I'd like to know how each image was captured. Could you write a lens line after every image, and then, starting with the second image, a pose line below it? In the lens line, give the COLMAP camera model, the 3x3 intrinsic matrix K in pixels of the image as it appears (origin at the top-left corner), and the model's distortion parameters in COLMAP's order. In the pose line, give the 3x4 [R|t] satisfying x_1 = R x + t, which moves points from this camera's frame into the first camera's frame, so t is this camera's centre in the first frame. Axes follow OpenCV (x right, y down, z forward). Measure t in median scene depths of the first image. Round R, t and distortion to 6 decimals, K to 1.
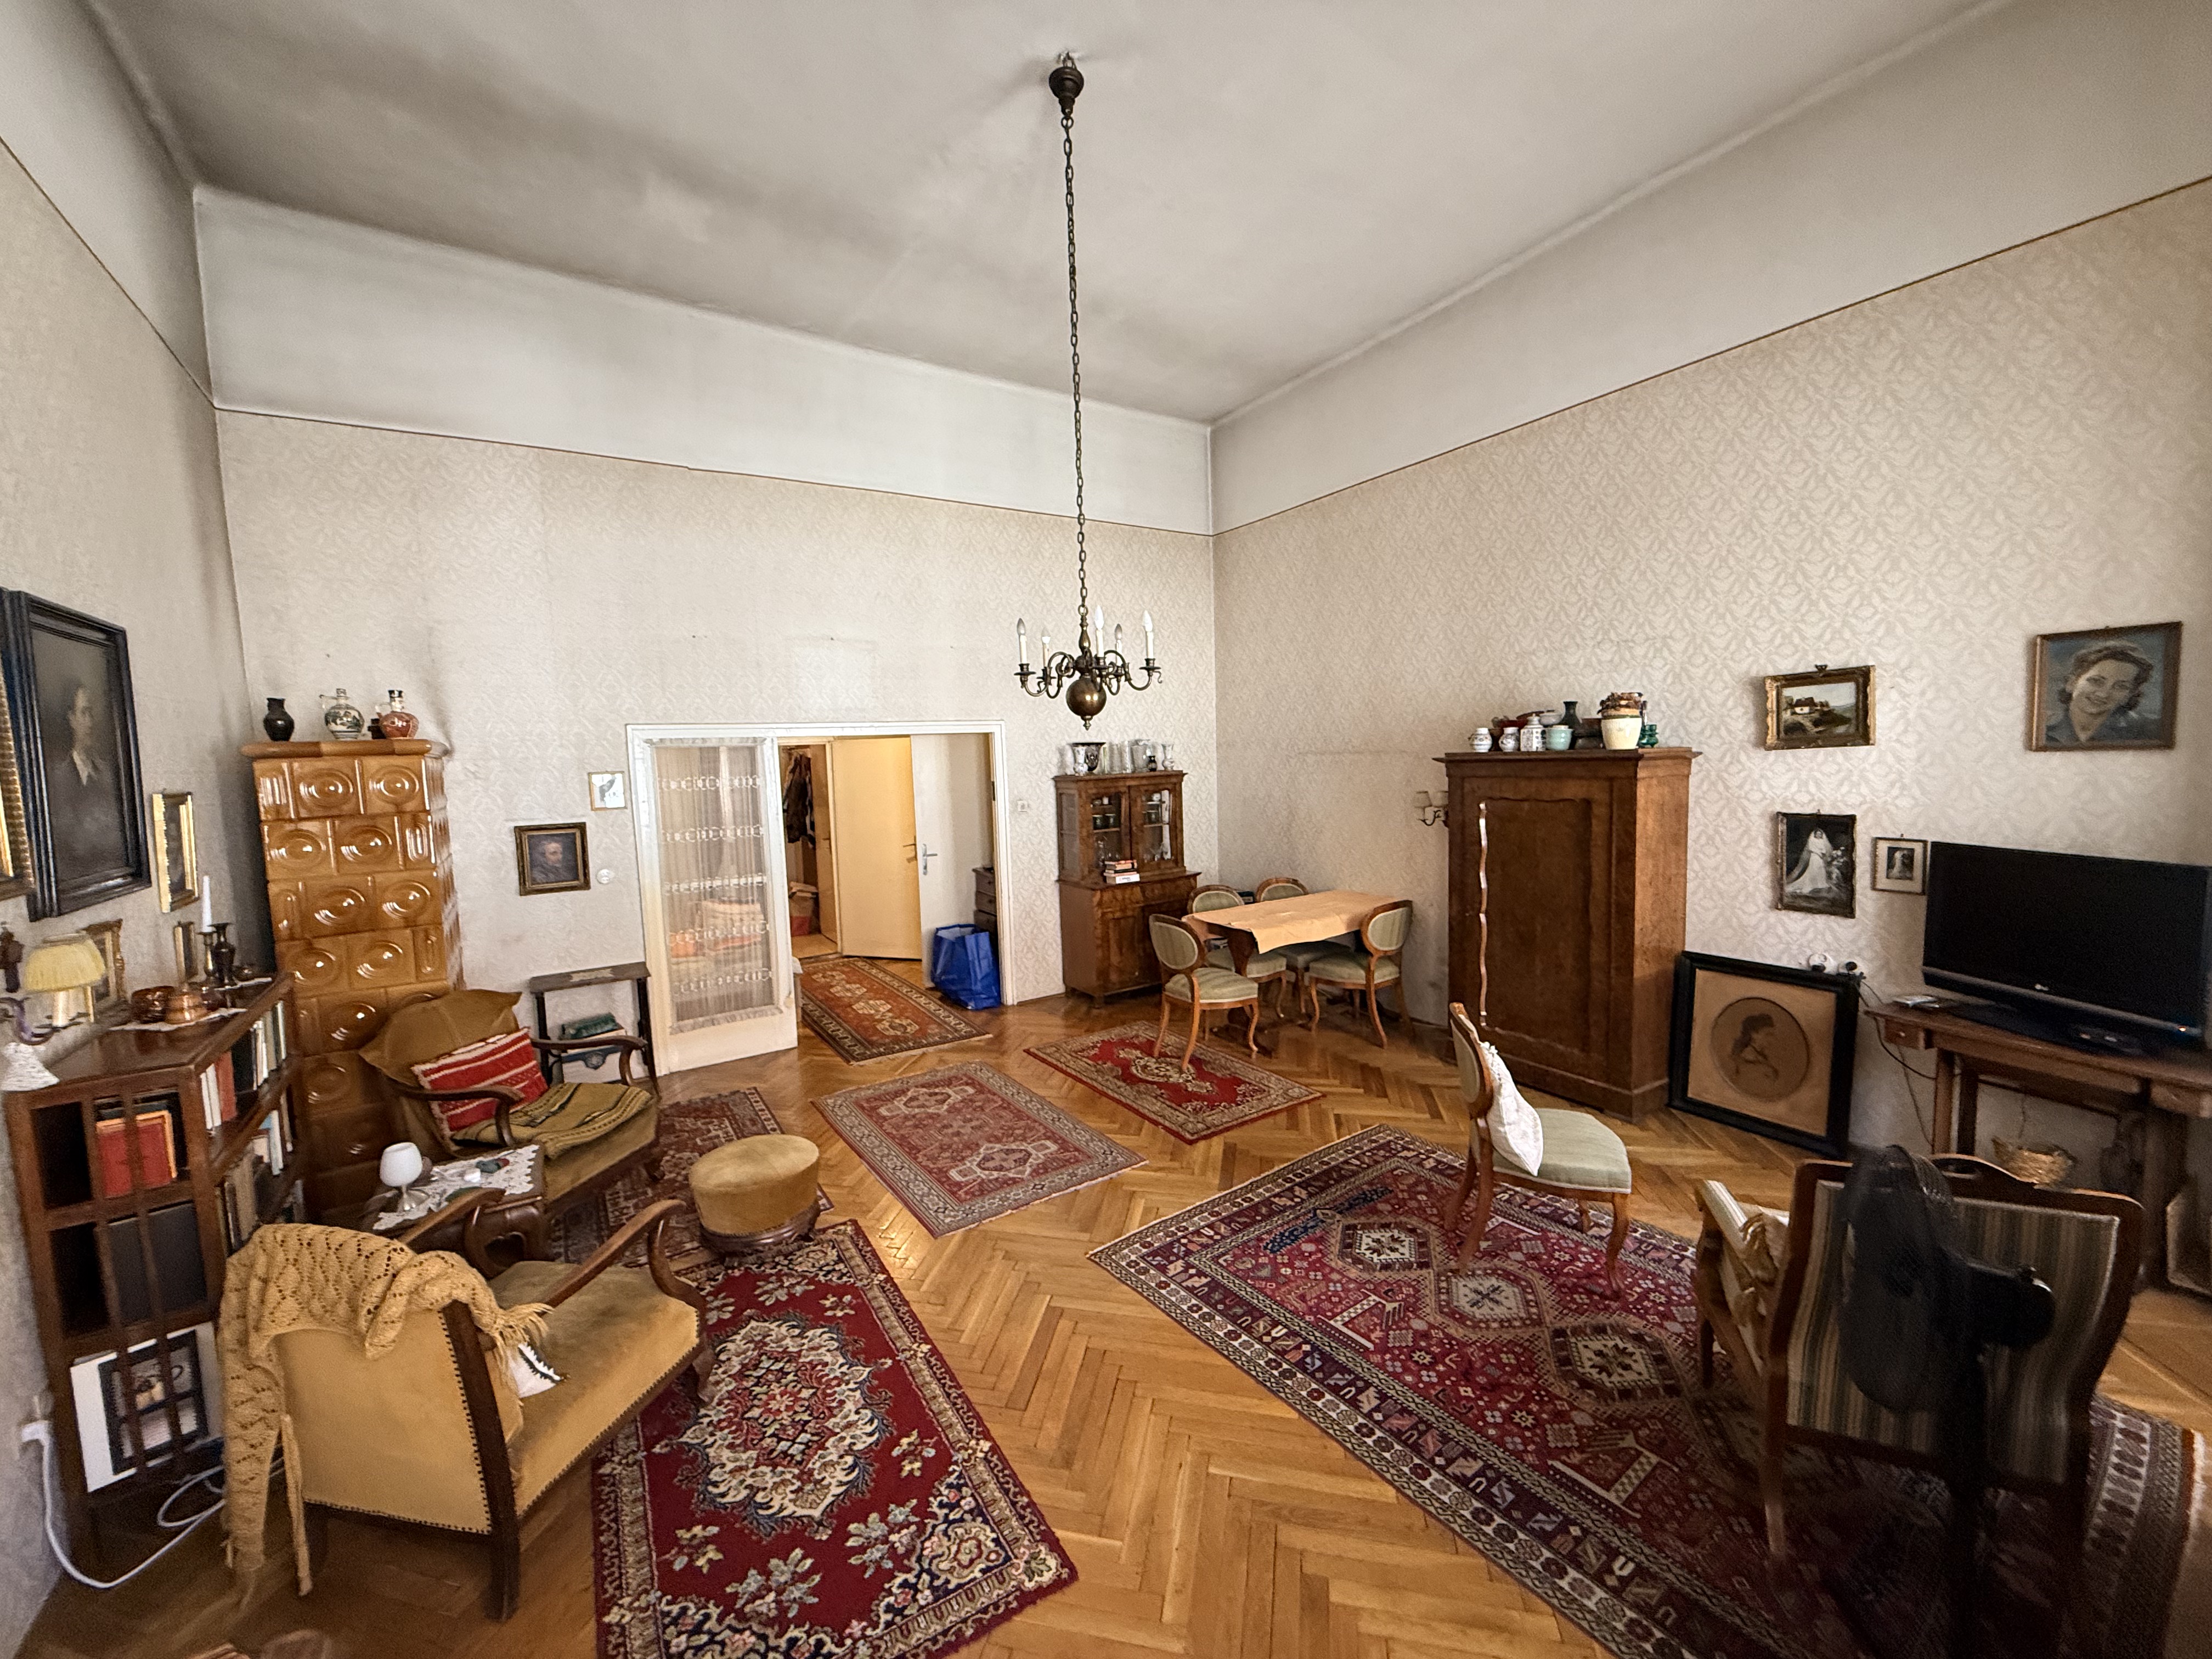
lens RADIAL K [[873.9, 0, 1106.0], [0, 873.9, 829.5], [0, 0, 1]] dist [0.001488, 0.000343]
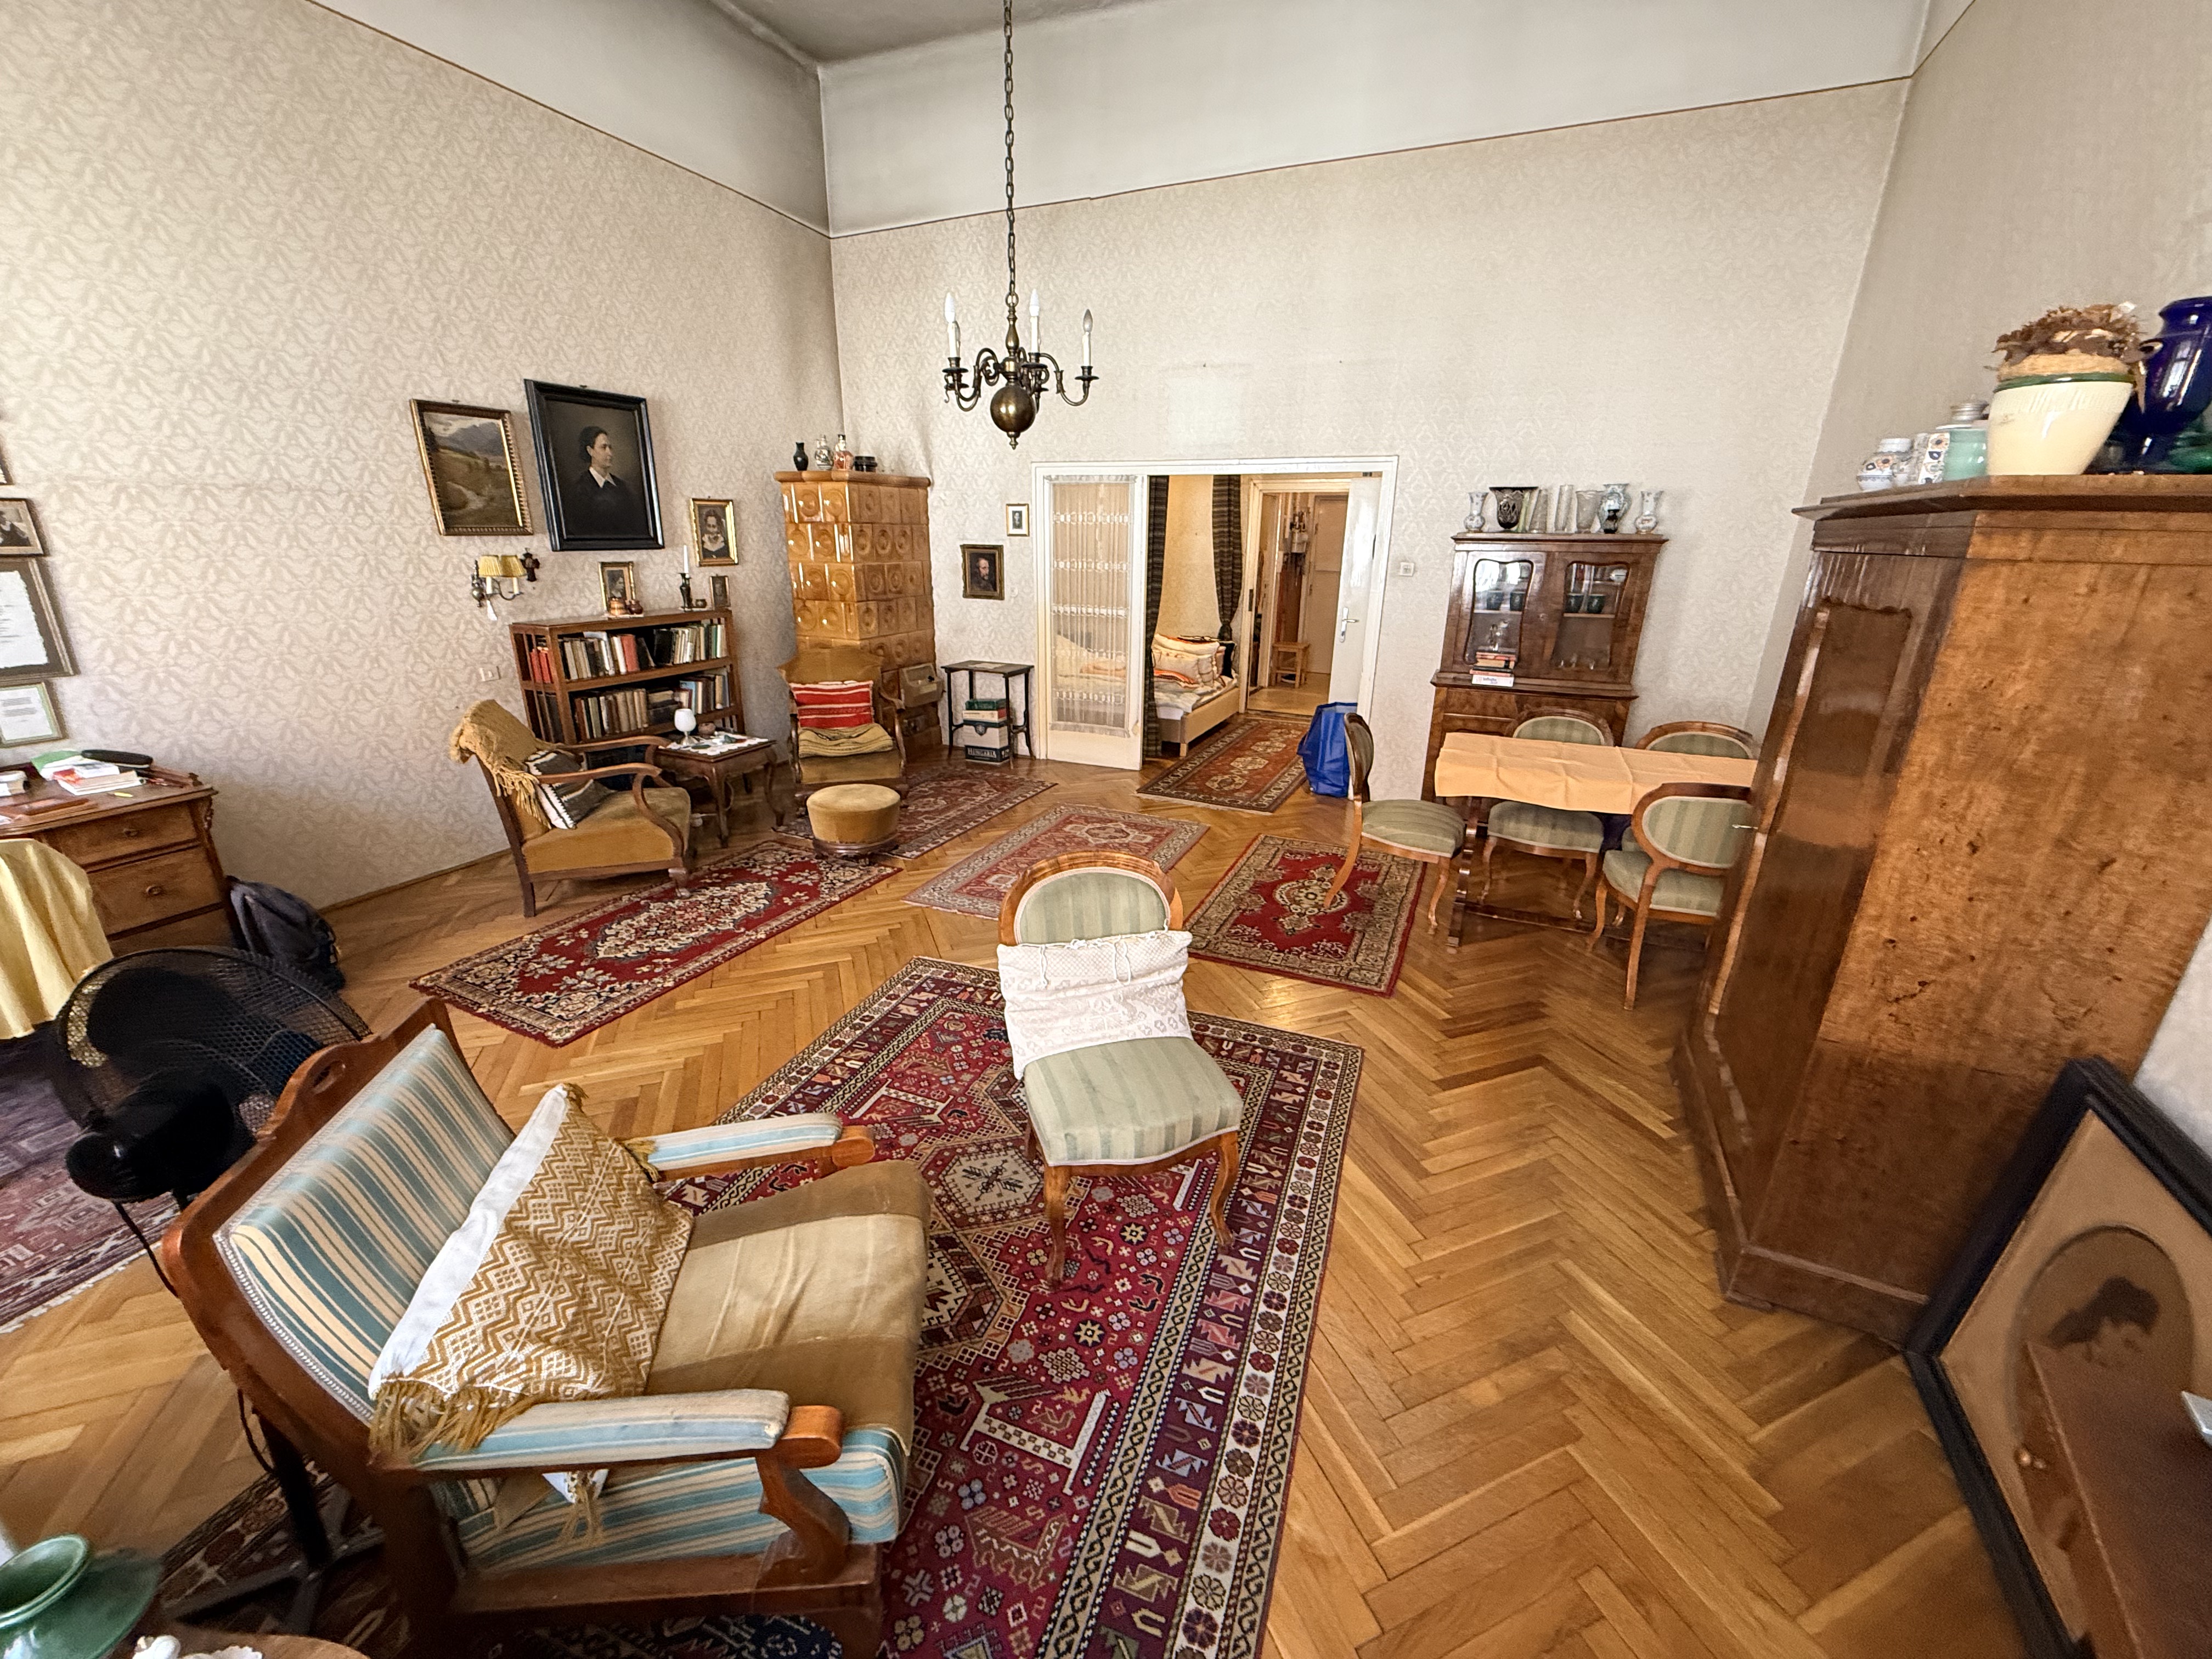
lens RADIAL K [[873.9, 0, 1106.0], [0, 873.9, 829.5], [0, 0, 1]] dist [0.001488, 0.000343]
pose [[0.544999, 0.311461, -0.778440, 0.633348], [-0.106891, 0.946676, 0.303938, -0.020406], [0.831595, -0.082437, 0.549230, 0.412809]]
